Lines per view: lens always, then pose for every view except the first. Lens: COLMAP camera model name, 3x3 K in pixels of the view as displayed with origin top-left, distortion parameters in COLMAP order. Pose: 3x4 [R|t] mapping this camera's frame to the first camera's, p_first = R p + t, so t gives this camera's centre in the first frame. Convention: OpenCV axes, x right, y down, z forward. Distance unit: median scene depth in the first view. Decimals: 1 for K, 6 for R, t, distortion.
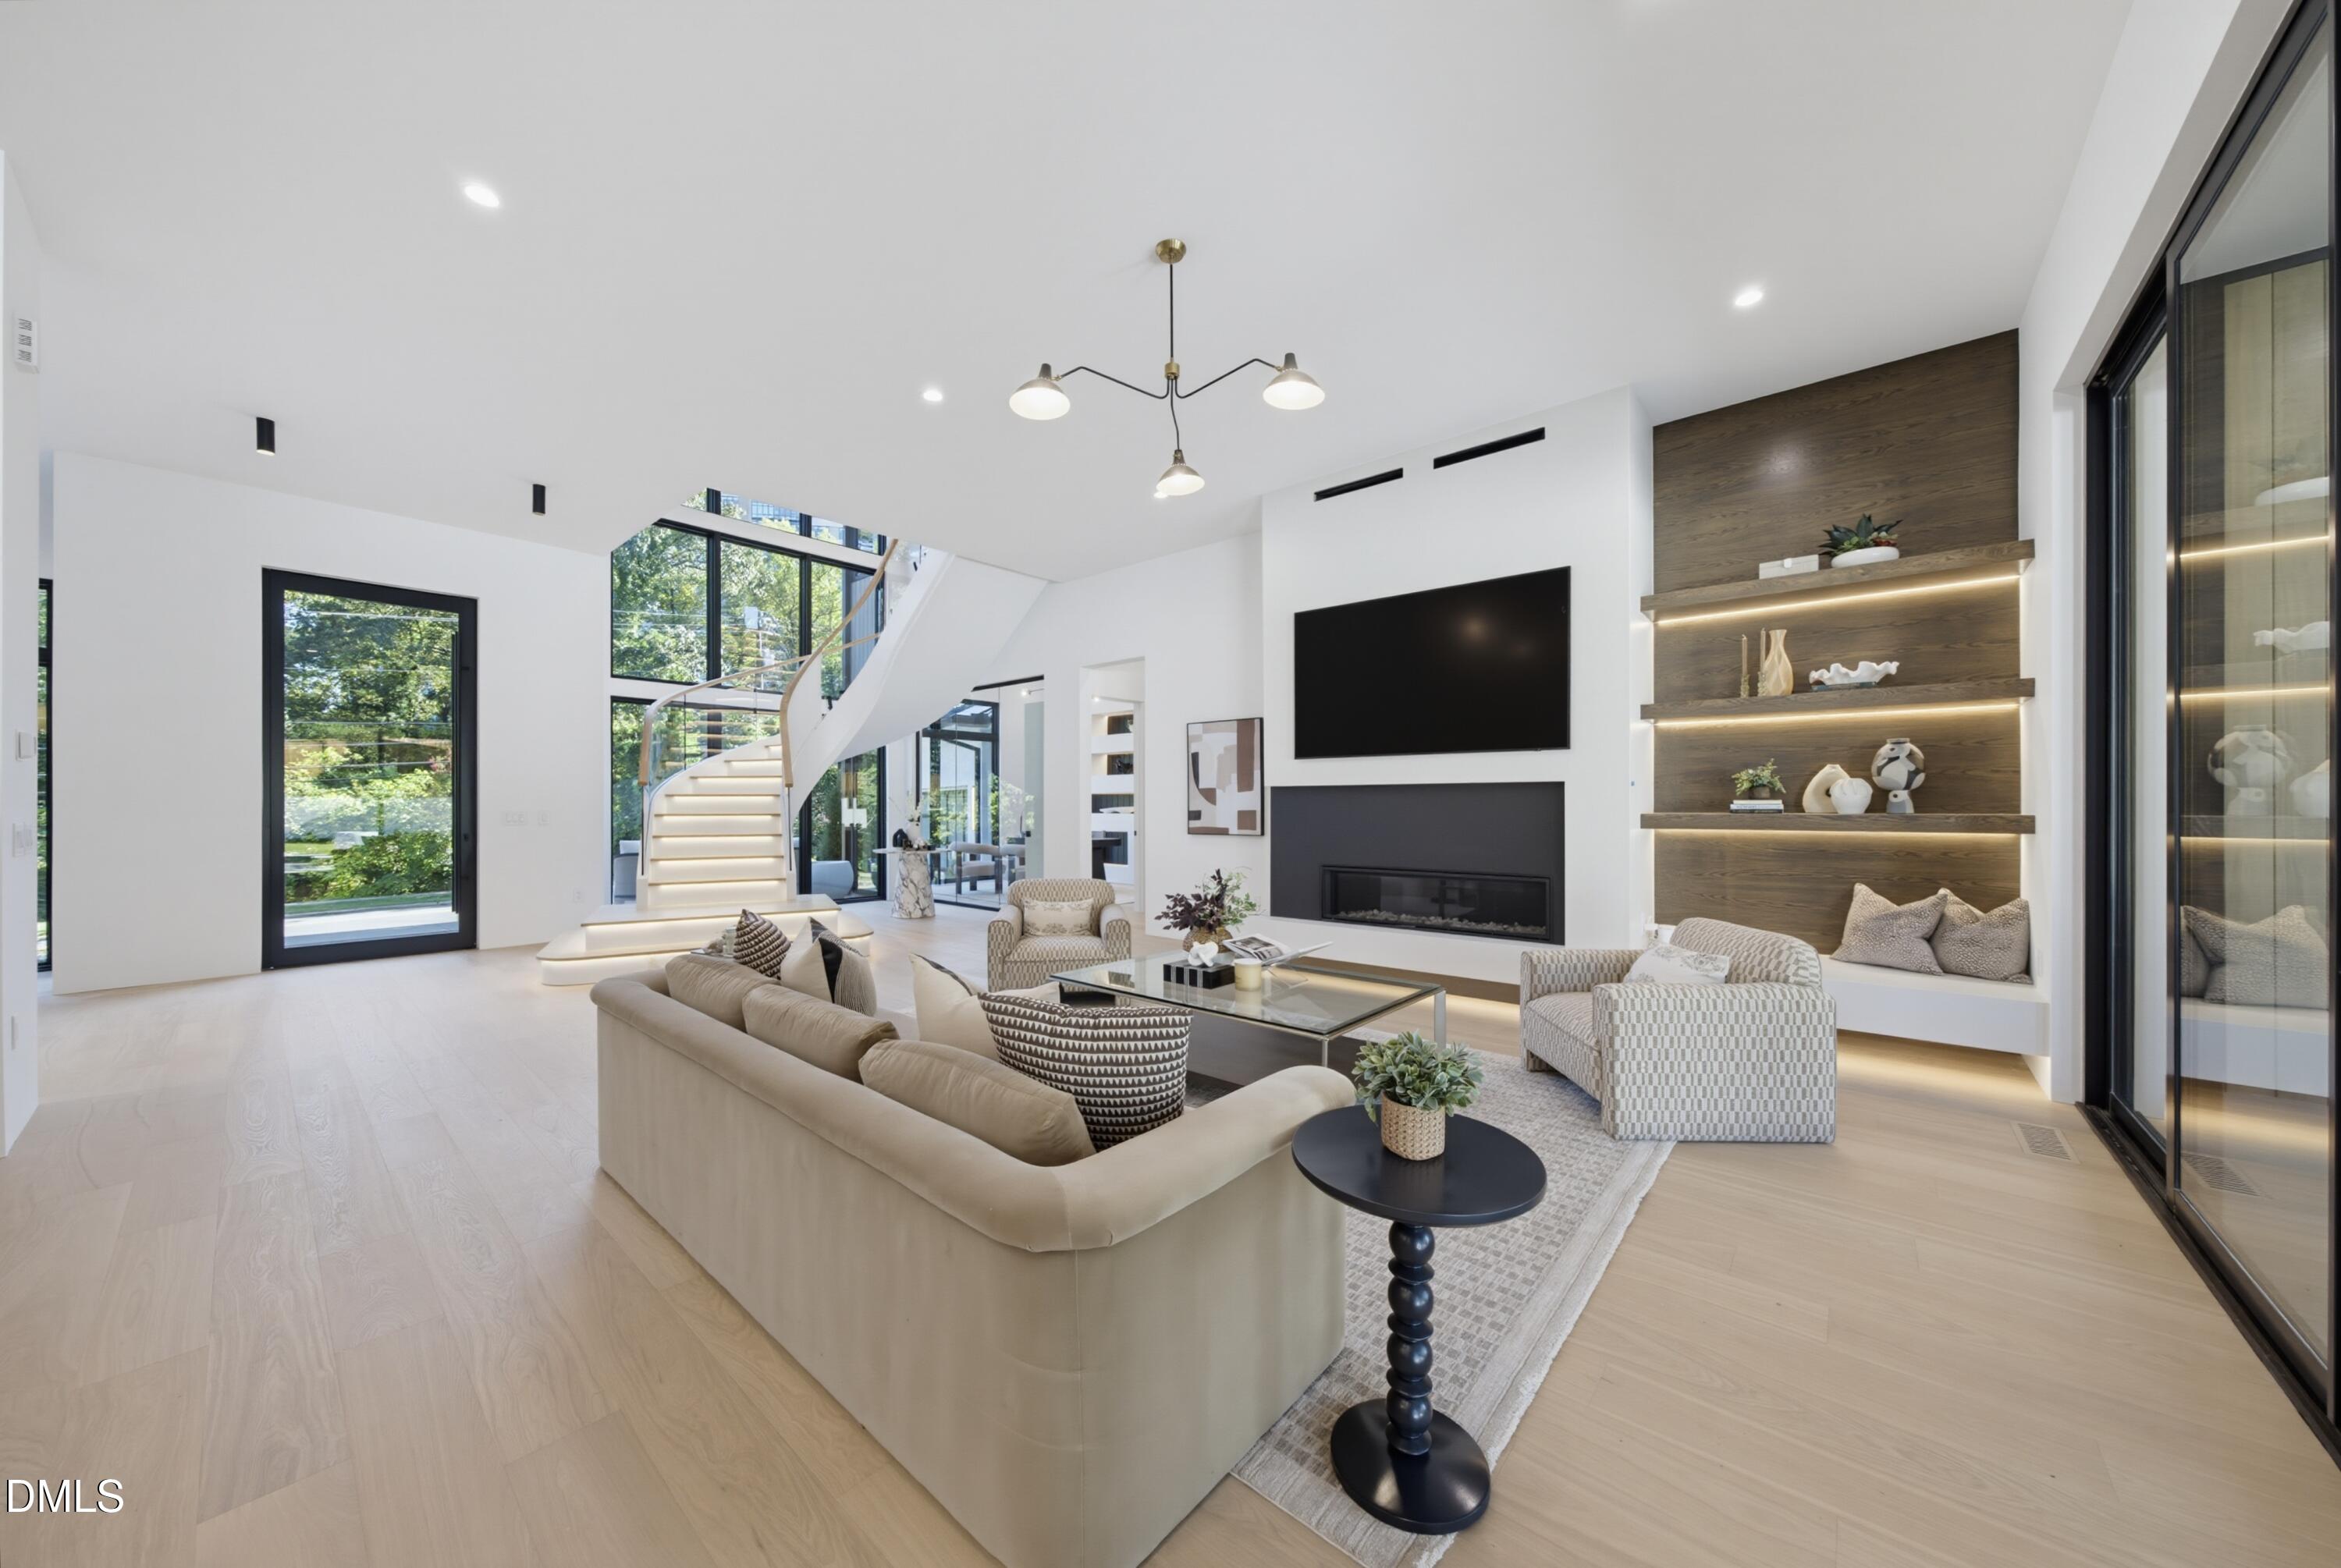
lens RADIAL K [[811.3, 0, 1164.4], [0, 811.3, 797.0], [0, 0, 1]] dist [-0.002828, -0.000071]
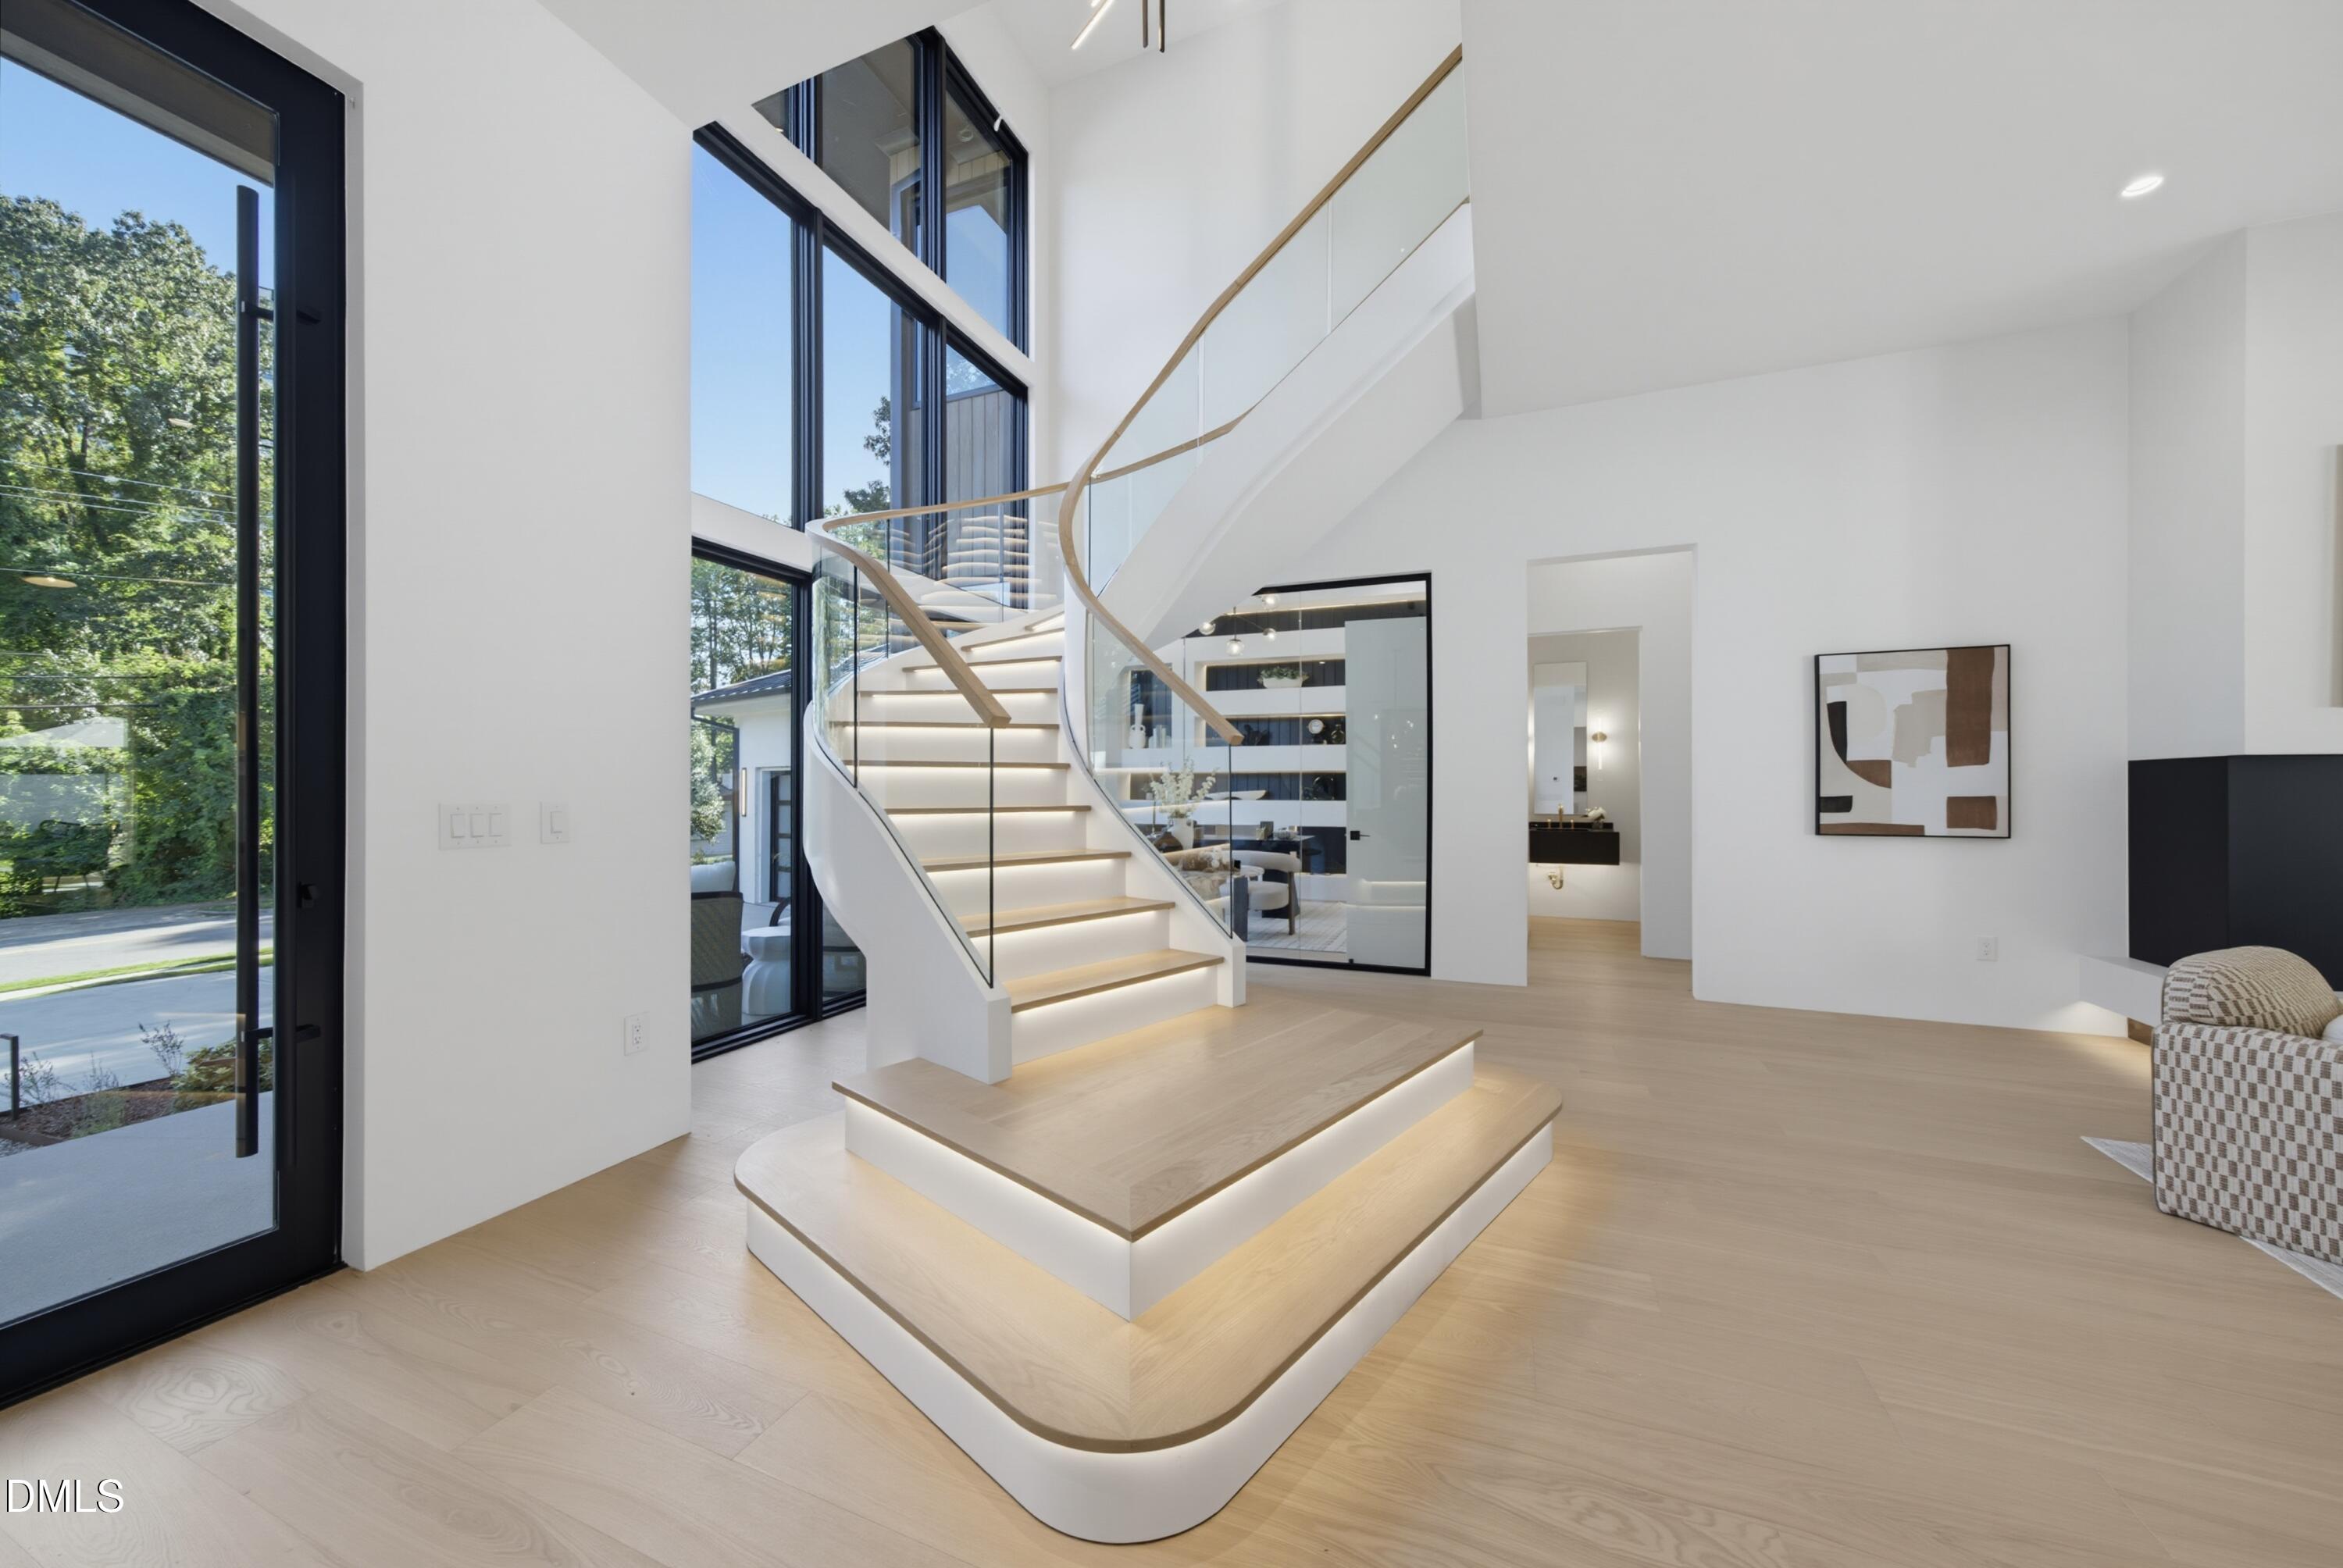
lens RADIAL K [[812.0, 0, 1178.4], [0, 812.0, 789.6], [0, 0, 1]] dist [-0.002828, -0.000071]
pose [[0.940830, 0.001493, 0.338875, -0.639428], [-0.004564, 0.999955, 0.008268, 0.008490], [-0.338848, -0.009326, 0.940795, 0.598518]]
